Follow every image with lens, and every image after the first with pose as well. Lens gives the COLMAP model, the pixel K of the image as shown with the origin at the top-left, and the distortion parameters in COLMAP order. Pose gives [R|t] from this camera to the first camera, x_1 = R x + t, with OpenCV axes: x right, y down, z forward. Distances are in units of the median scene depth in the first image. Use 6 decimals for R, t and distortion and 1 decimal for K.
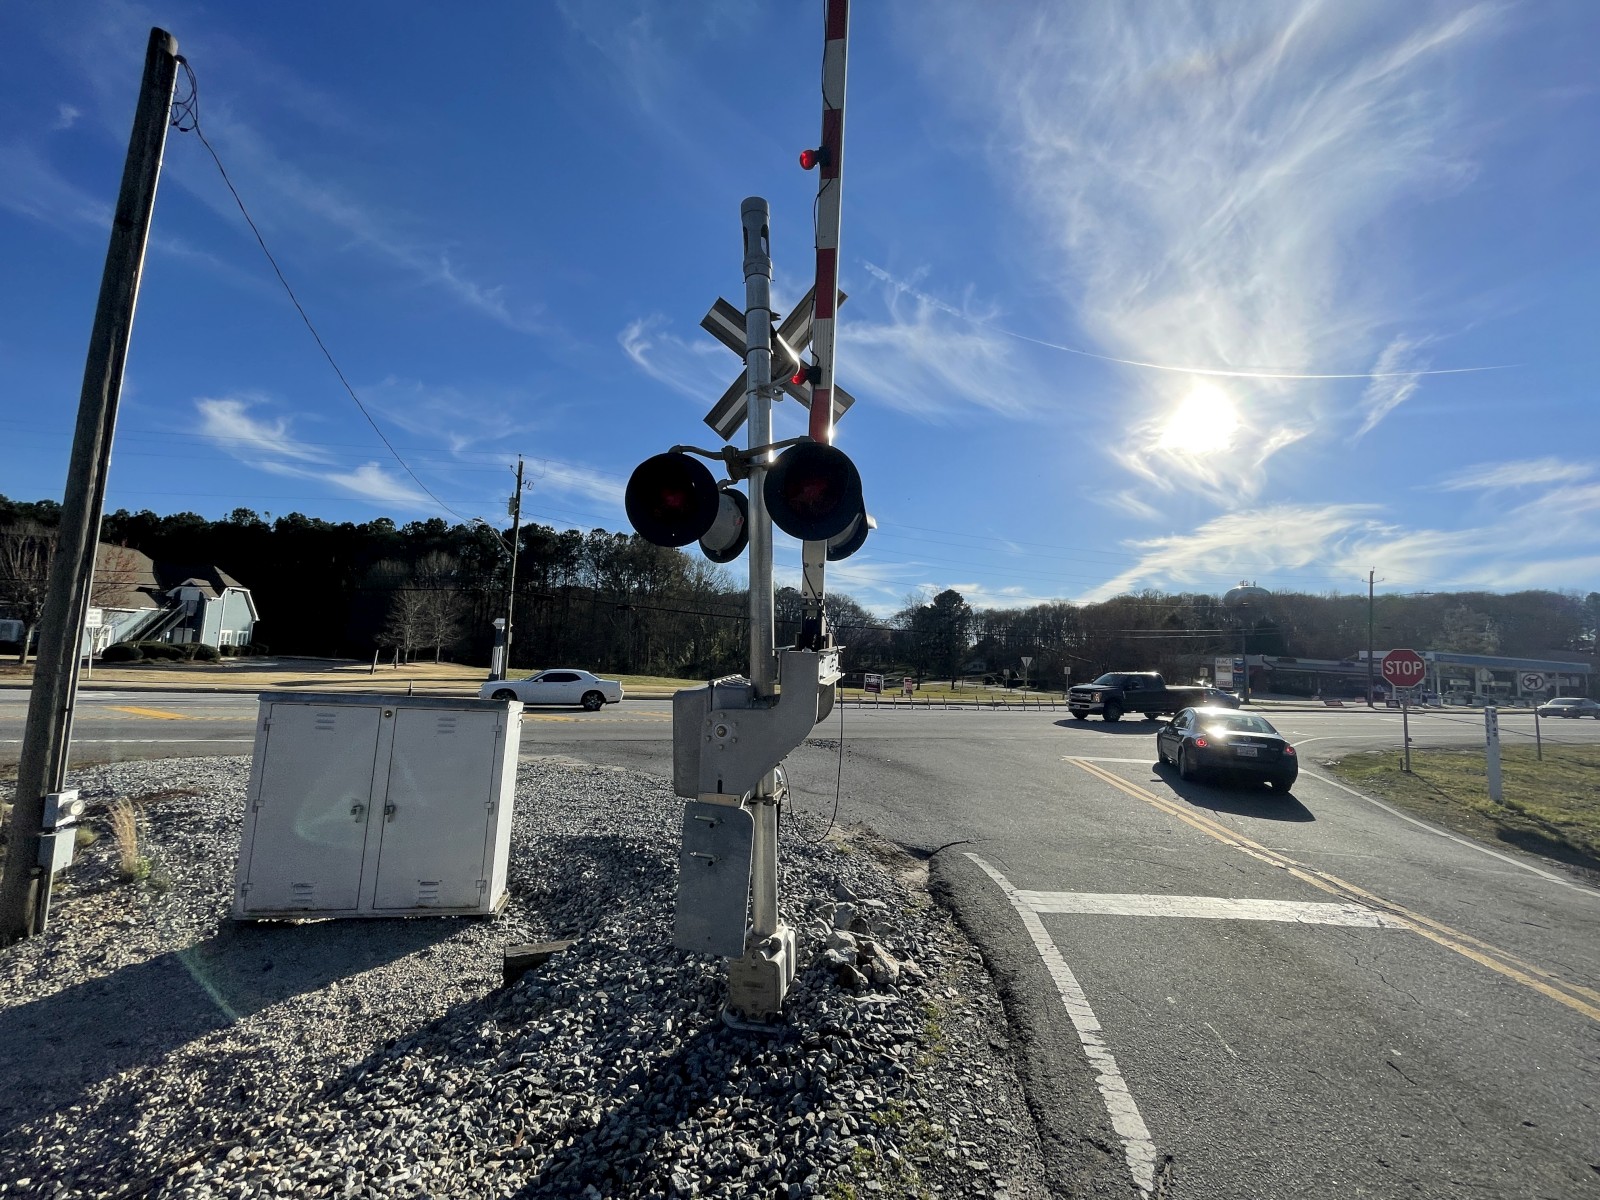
lens RADIAL K [[680.1, 0, 819.2], [0, 680.1, 635.4], [0, 0, 1]] dist [-0.001212, -0.000443]
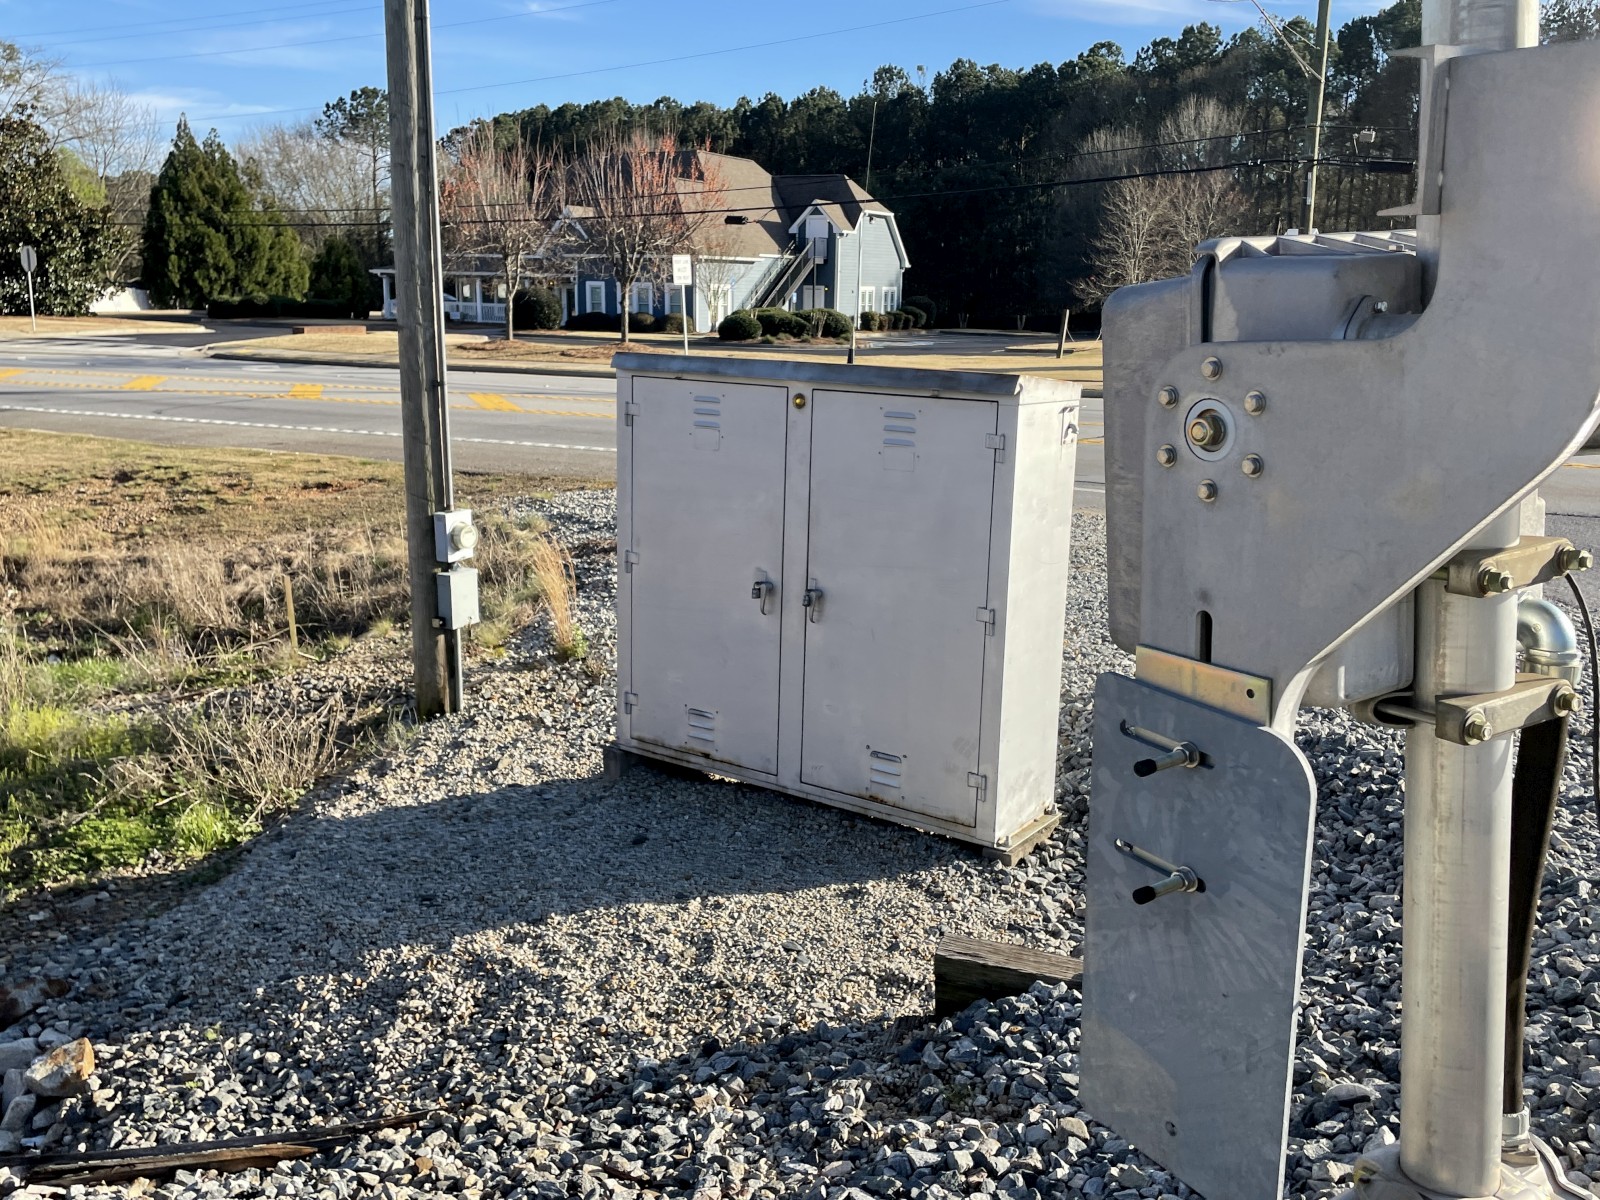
lens RADIAL K [[1397.9, 0, 763.6], [0, 1397.9, 605.6], [0, 0, 1]] dist [0.102187, -0.140000]
pose [[0.659234, 0.122913, -0.741824, 0.097976], [0.043217, 0.978726, 0.200570, 0.056973], [0.750695, -0.164282, 0.639897, 0.321493]]
